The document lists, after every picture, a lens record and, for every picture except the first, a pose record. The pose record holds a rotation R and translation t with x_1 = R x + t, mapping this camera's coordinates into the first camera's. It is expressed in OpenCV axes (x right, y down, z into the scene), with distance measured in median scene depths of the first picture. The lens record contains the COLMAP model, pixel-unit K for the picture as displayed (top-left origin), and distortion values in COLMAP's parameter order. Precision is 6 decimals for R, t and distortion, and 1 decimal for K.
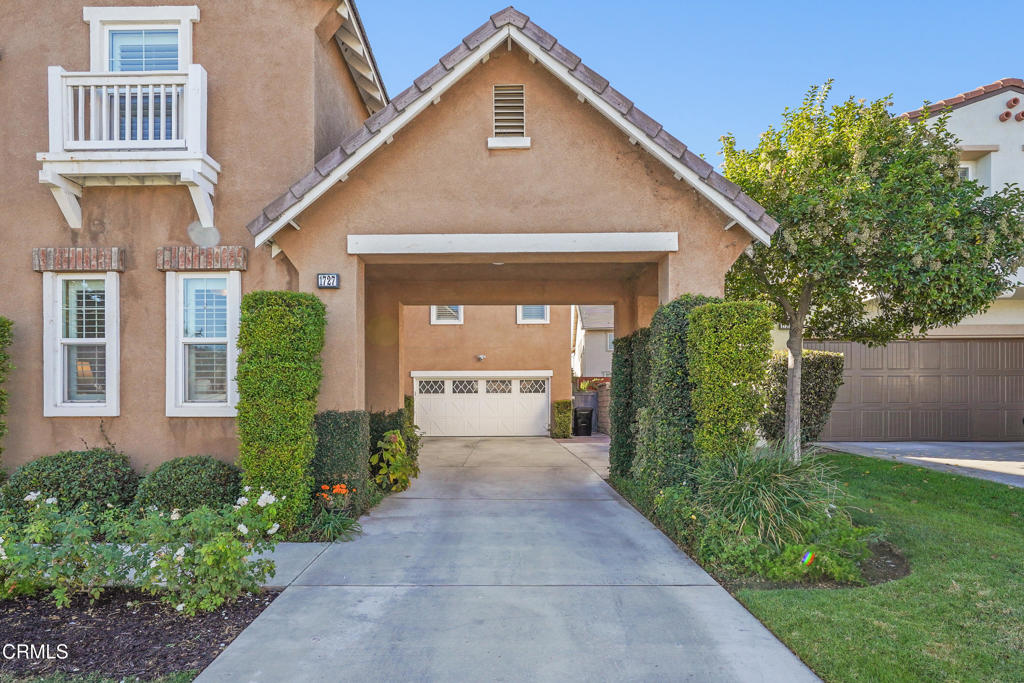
lens RADIAL K [[495.9, 0, 476.8], [0, 495.9, 413.6], [0, 0, 1]] dist [-0.015003, 0.006291]
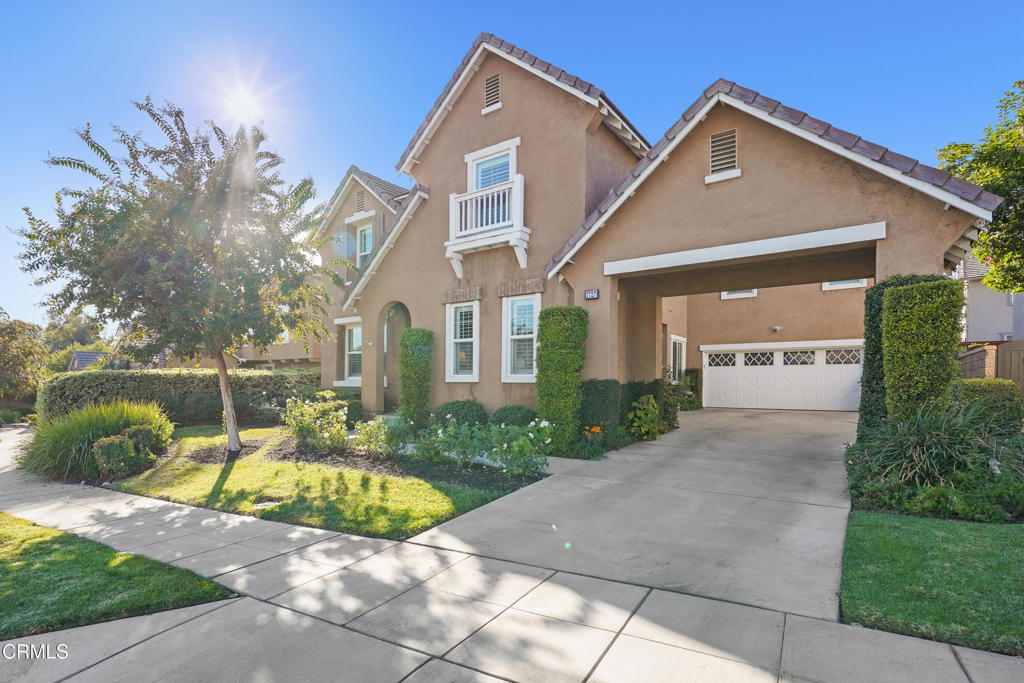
lens RADIAL K [[481.2, 0, 482.5], [0, 481.2, 387.5], [0, 0, 1]] dist [-0.003369, -0.000060]
pose [[0.820524, 0.011687, -0.571493, 0.271528], [-0.010722, 0.999930, 0.005056, 0.016176], [0.571512, 0.001979, 0.820592, -0.408992]]
